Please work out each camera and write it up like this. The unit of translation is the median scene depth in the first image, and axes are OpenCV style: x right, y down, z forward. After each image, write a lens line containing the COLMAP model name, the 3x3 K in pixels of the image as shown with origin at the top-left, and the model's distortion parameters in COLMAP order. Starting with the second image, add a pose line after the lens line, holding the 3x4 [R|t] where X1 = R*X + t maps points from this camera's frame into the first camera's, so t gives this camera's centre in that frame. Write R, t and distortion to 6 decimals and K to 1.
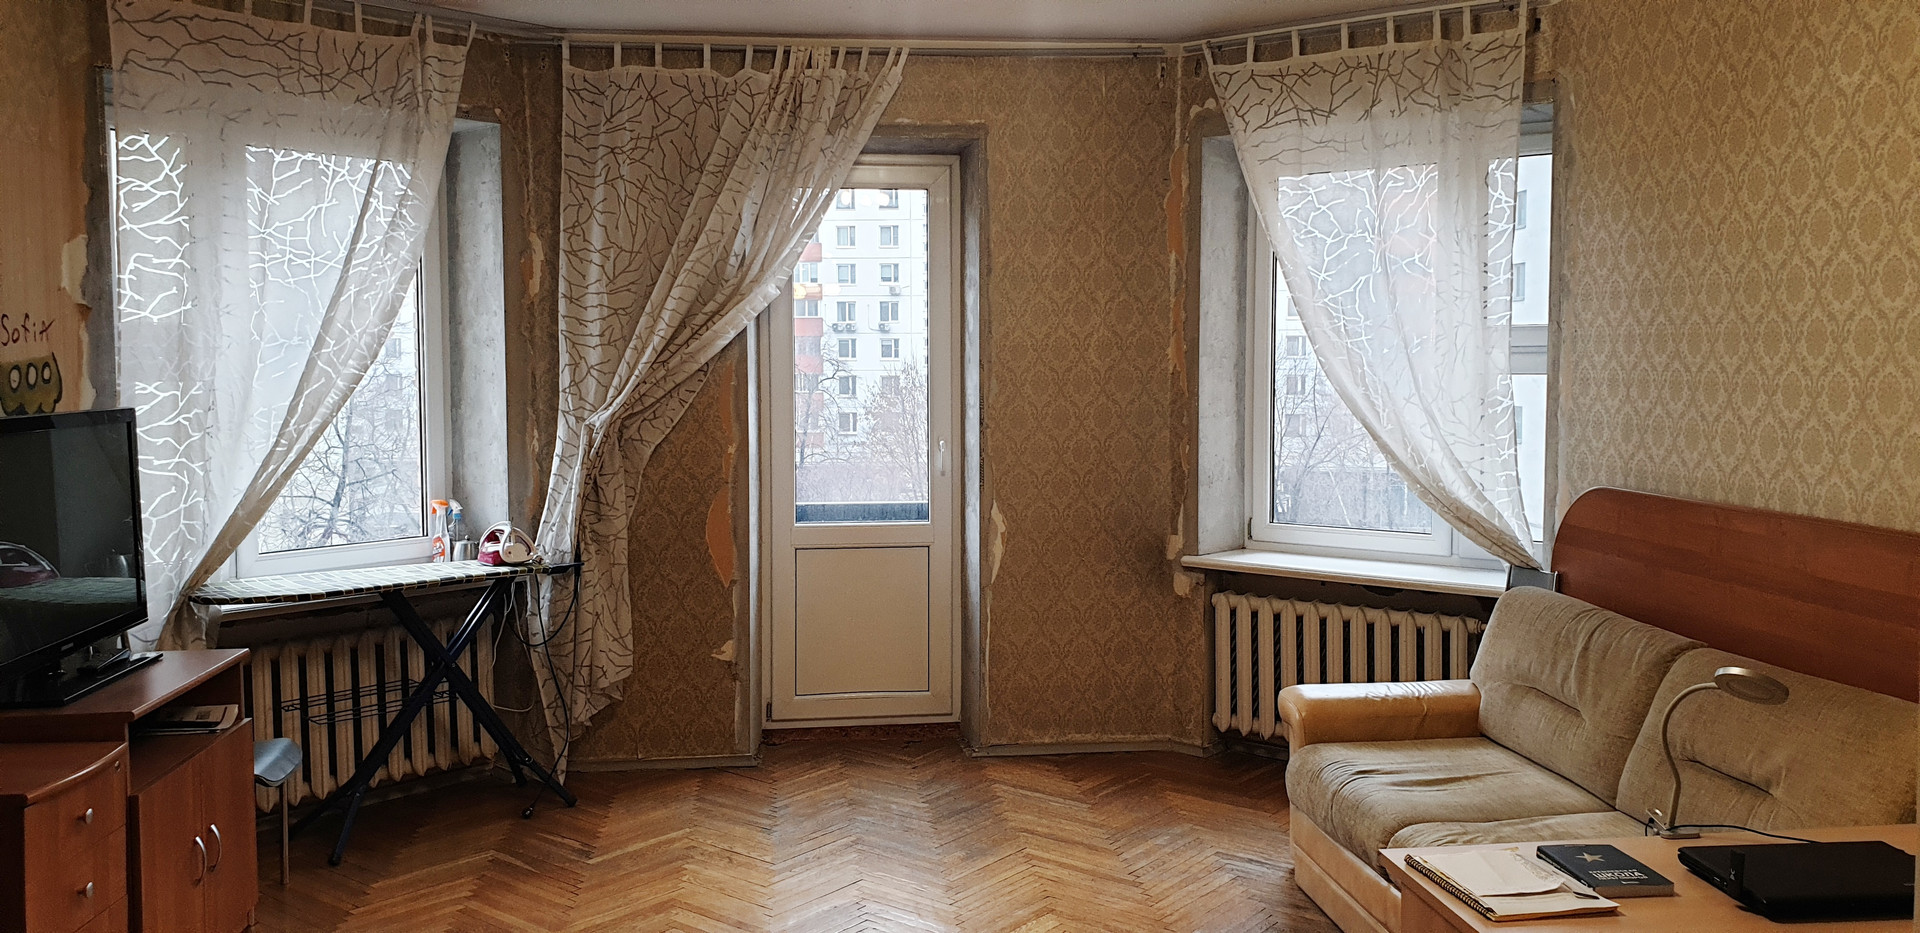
lens RADIAL K [[1475.0, 0, 957.7], [0, 1475.0, 434.3], [0, 0, 1]] dist [0.024800, -0.009216]
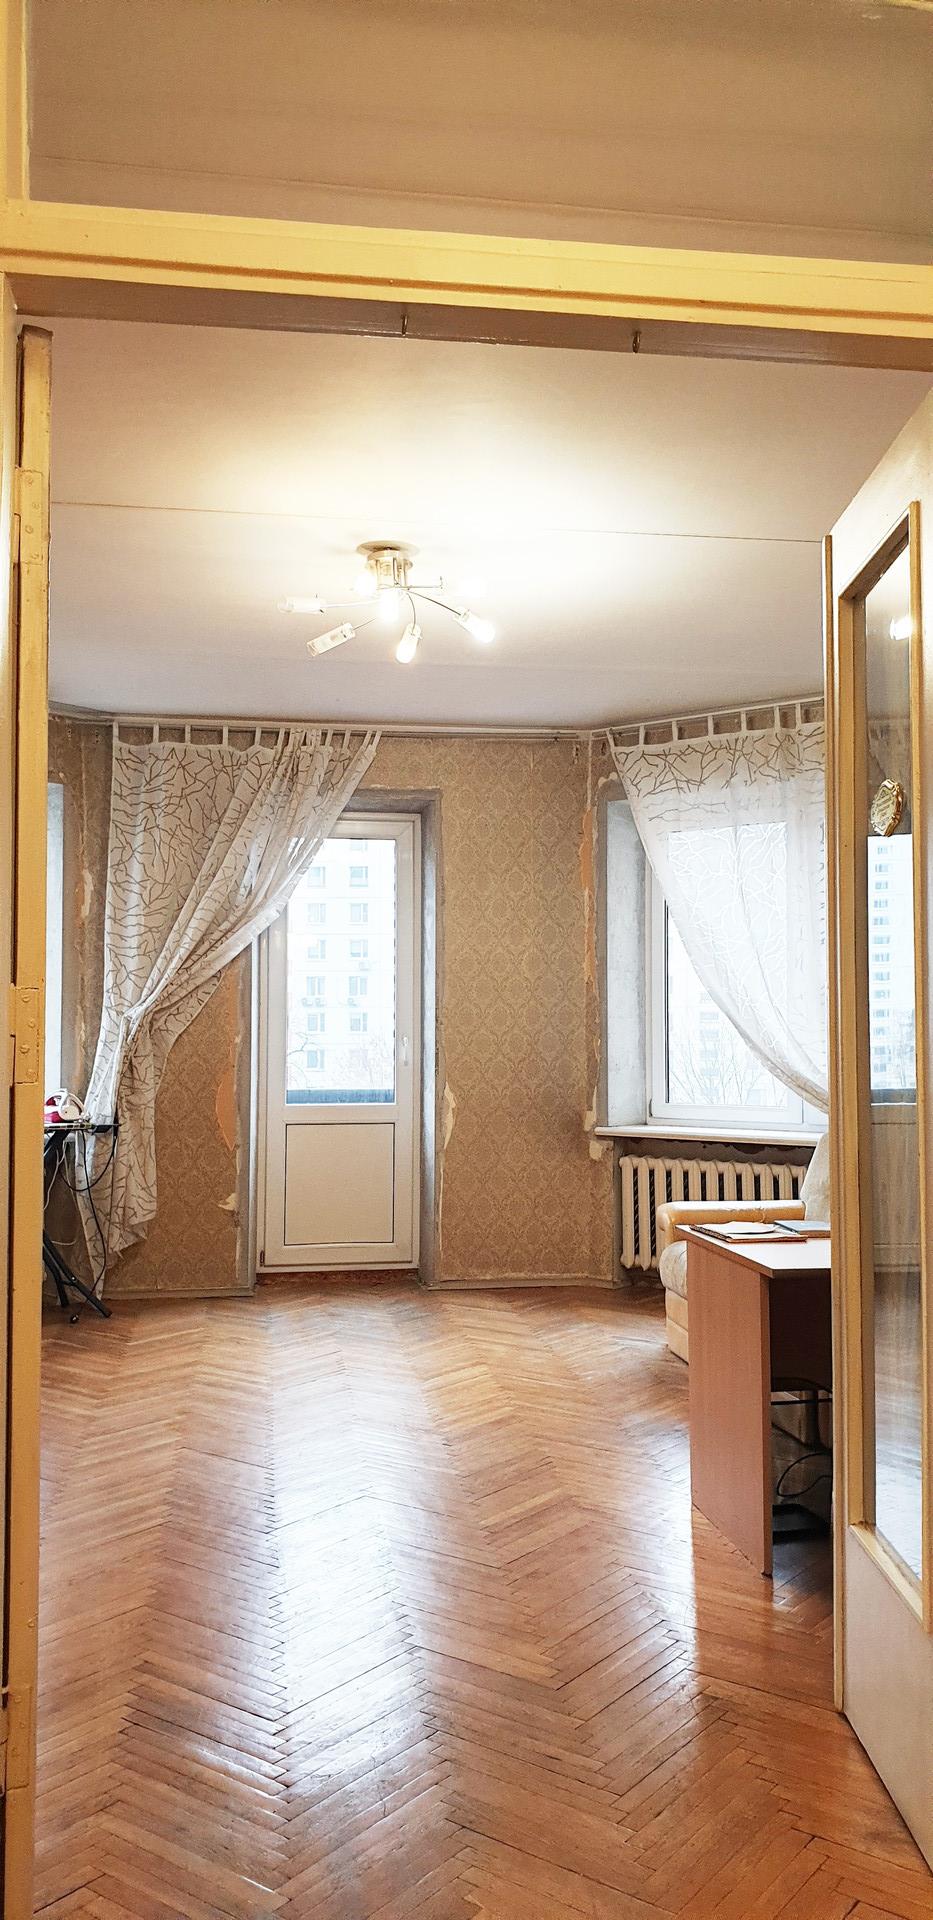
lens RADIAL K [[1519.4, 0, 488.8], [0, 1519.4, 961.2], [0, 0, 1]] dist [0.044769, -0.000278]
pose [[0.999158, 0.004758, 0.040740, 0.007823], [-0.000268, 0.993984, -0.109527, 0.087685], [-0.041016, 0.109424, 0.993149, -0.315288]]
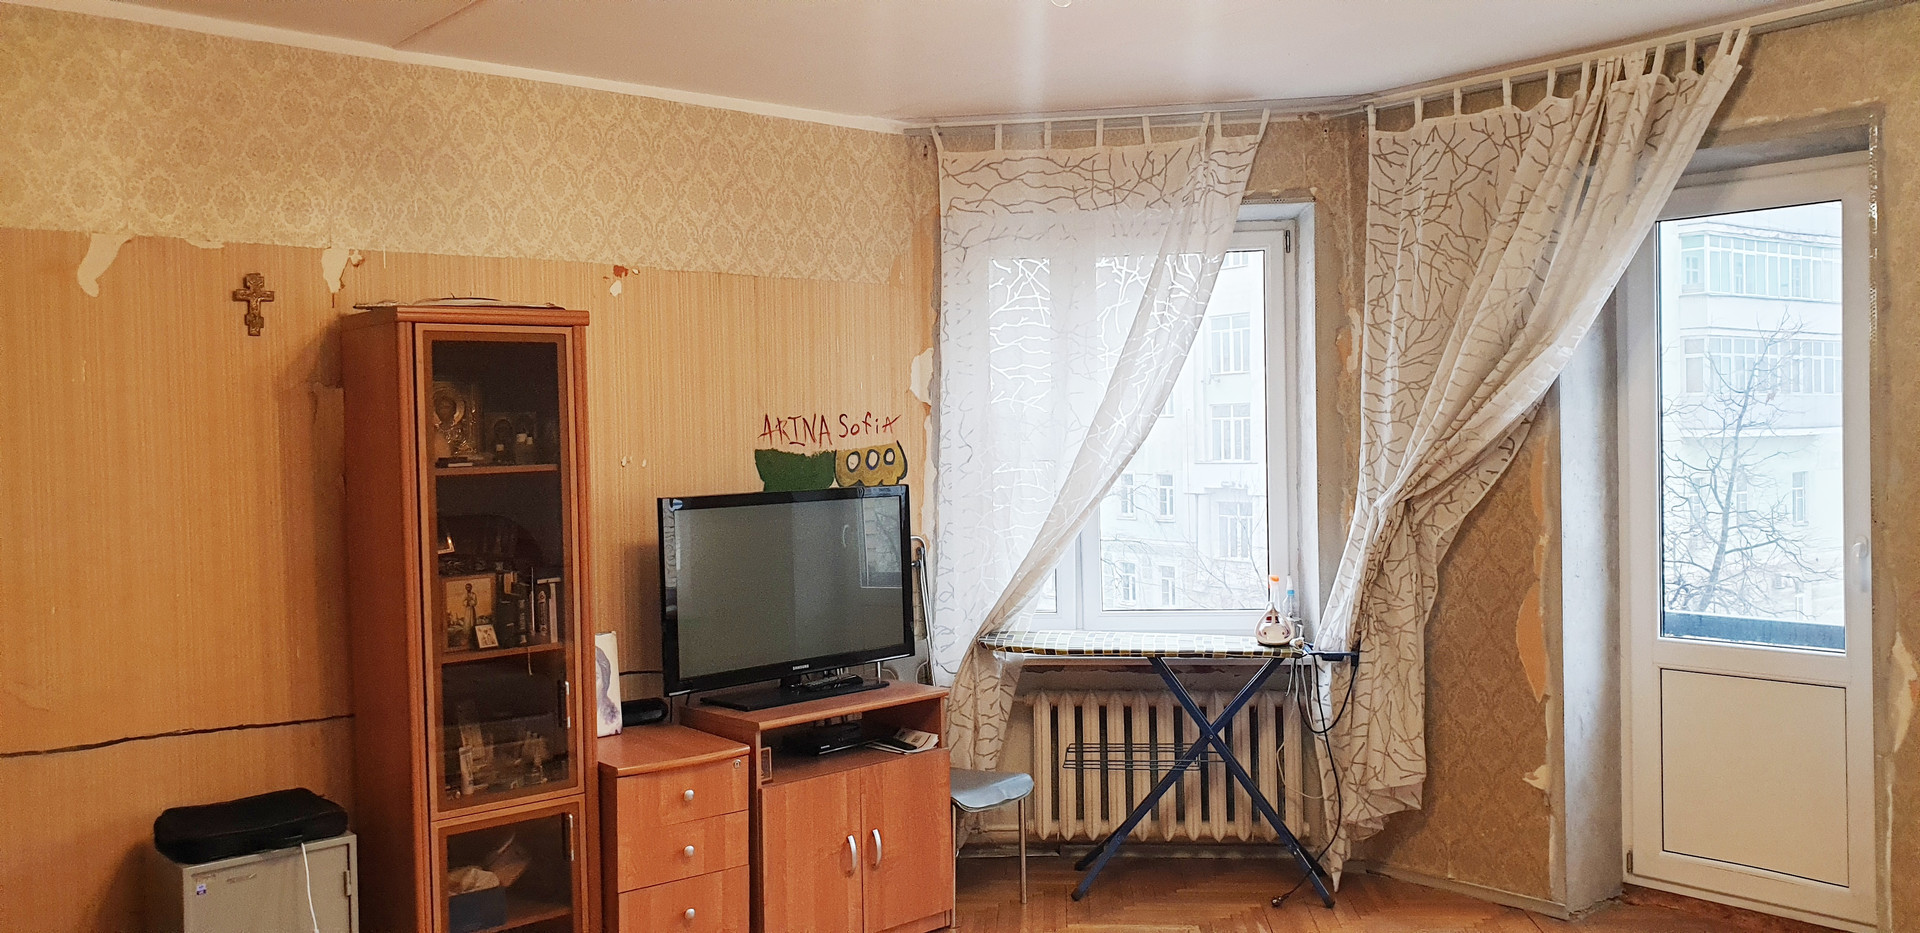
lens RADIAL K [[1475.0, 0, 957.7], [0, 1475.0, 434.3], [0, 0, 1]] dist [0.024800, -0.009216]
pose [[0.572715, -0.007149, -0.819723, 0.364040], [-0.023060, 0.999426, -0.024828, -0.022762], [0.819430, 0.033122, 0.572221, 0.234951]]
